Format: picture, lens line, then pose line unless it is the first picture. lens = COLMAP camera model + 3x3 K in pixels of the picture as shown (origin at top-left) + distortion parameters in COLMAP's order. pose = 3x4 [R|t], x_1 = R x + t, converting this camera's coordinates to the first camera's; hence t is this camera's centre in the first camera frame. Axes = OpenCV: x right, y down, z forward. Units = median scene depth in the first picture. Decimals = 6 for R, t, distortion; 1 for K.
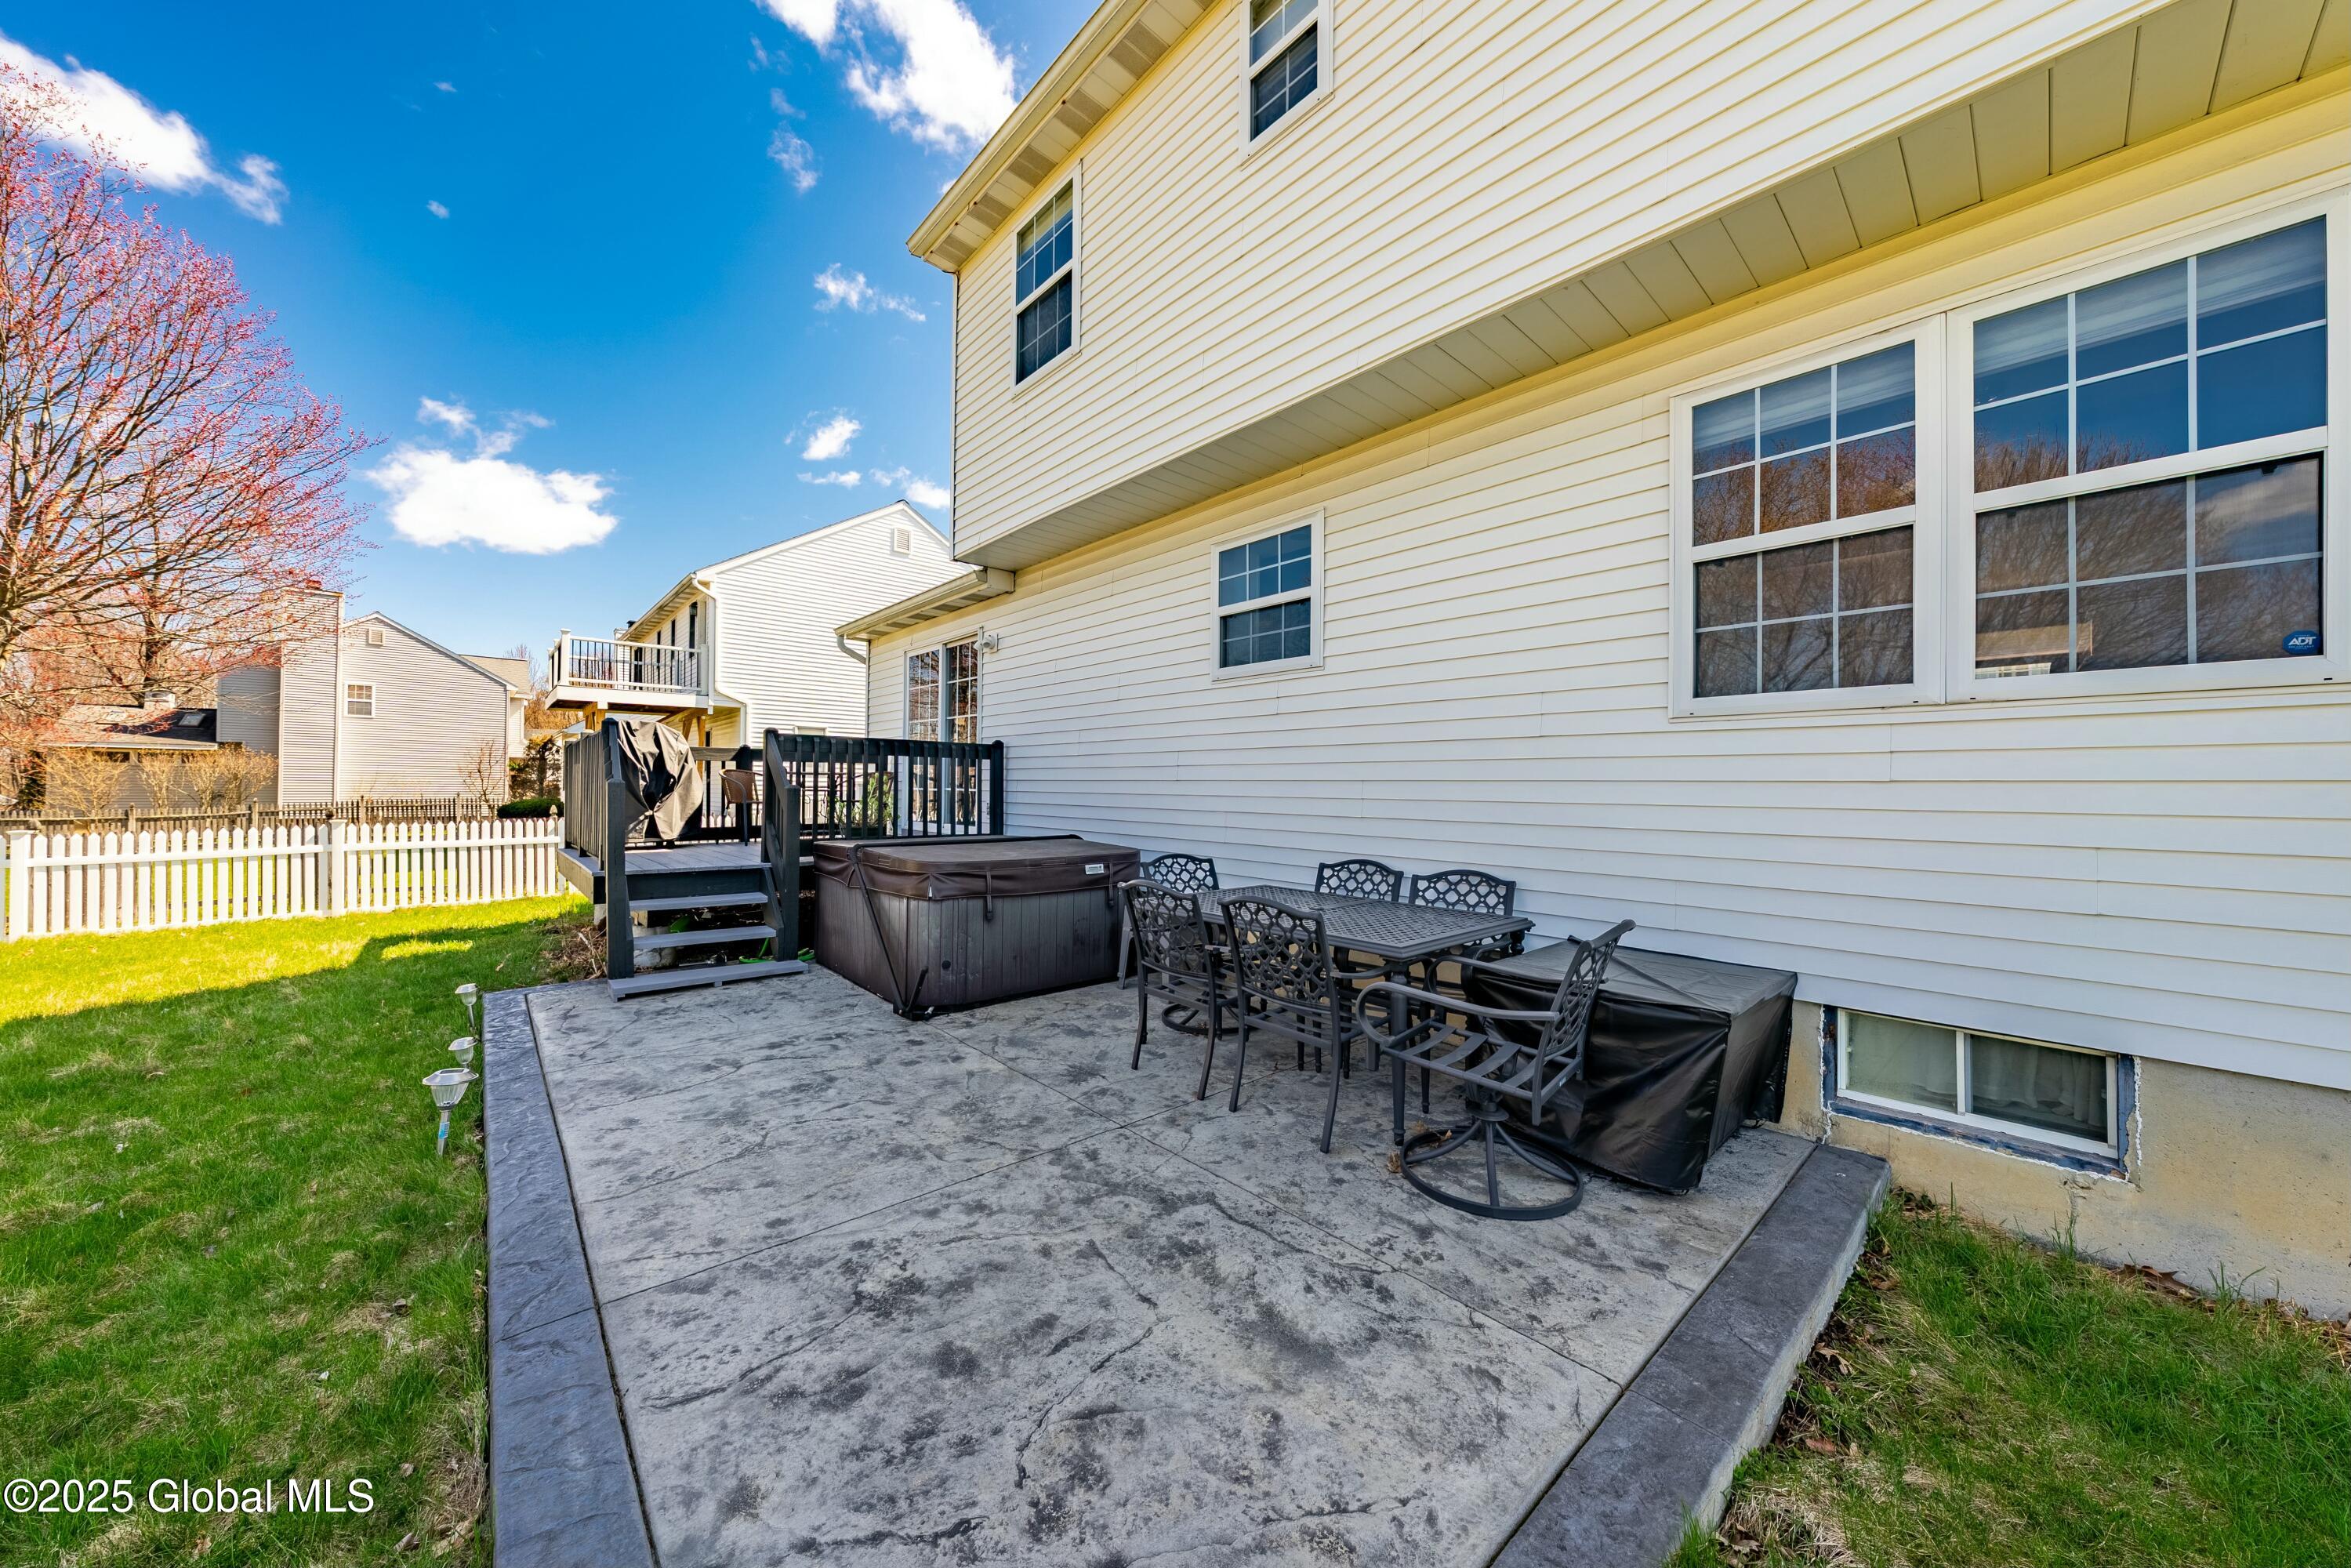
lens RADIAL K [[793.4, 0, 1171.0], [0, 793.4, 748.9], [0, 0, 1]] dist [-0.000325, 0.000034]
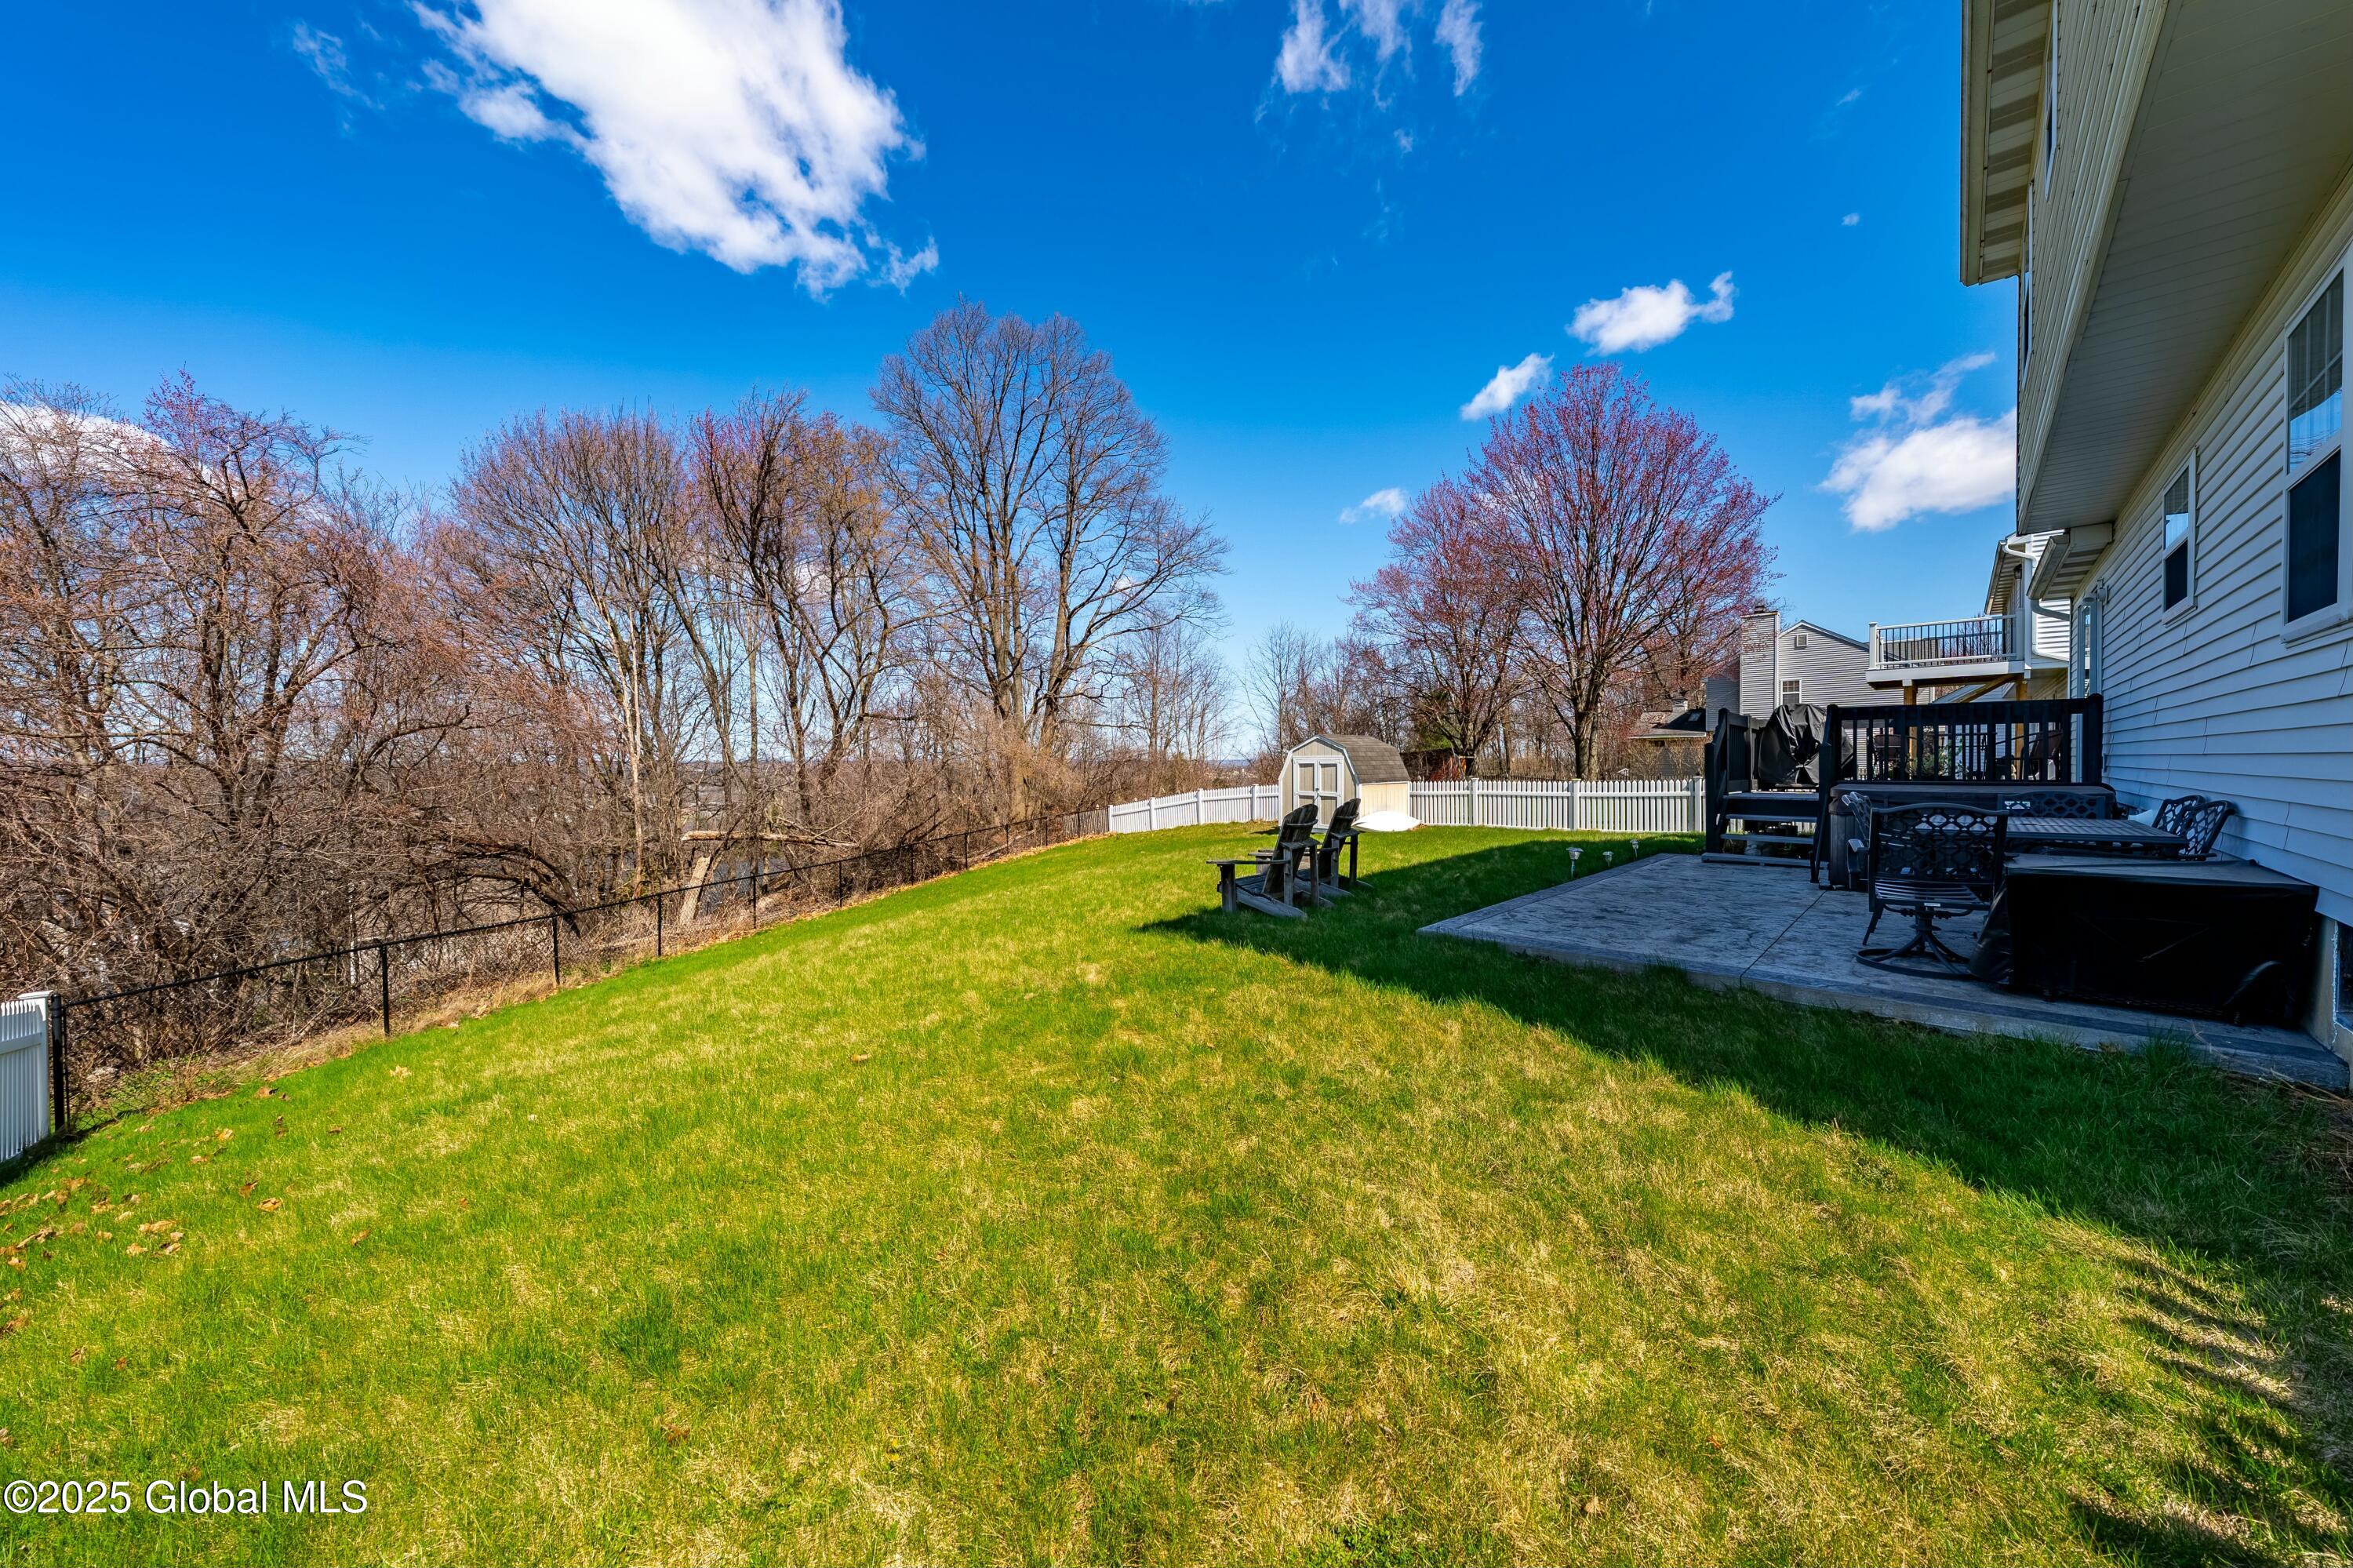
lens RADIAL K [[819.2, 0, 1175.6], [0, 819.2, 771.9], [0, 0, 1]] dist [-0.000694, -0.000087]
pose [[0.088650, 0.004326, -0.996053, 0.134650], [0.049367, 0.998743, 0.008731, 0.003663], [0.994839, -0.049946, 0.088325, -0.048935]]
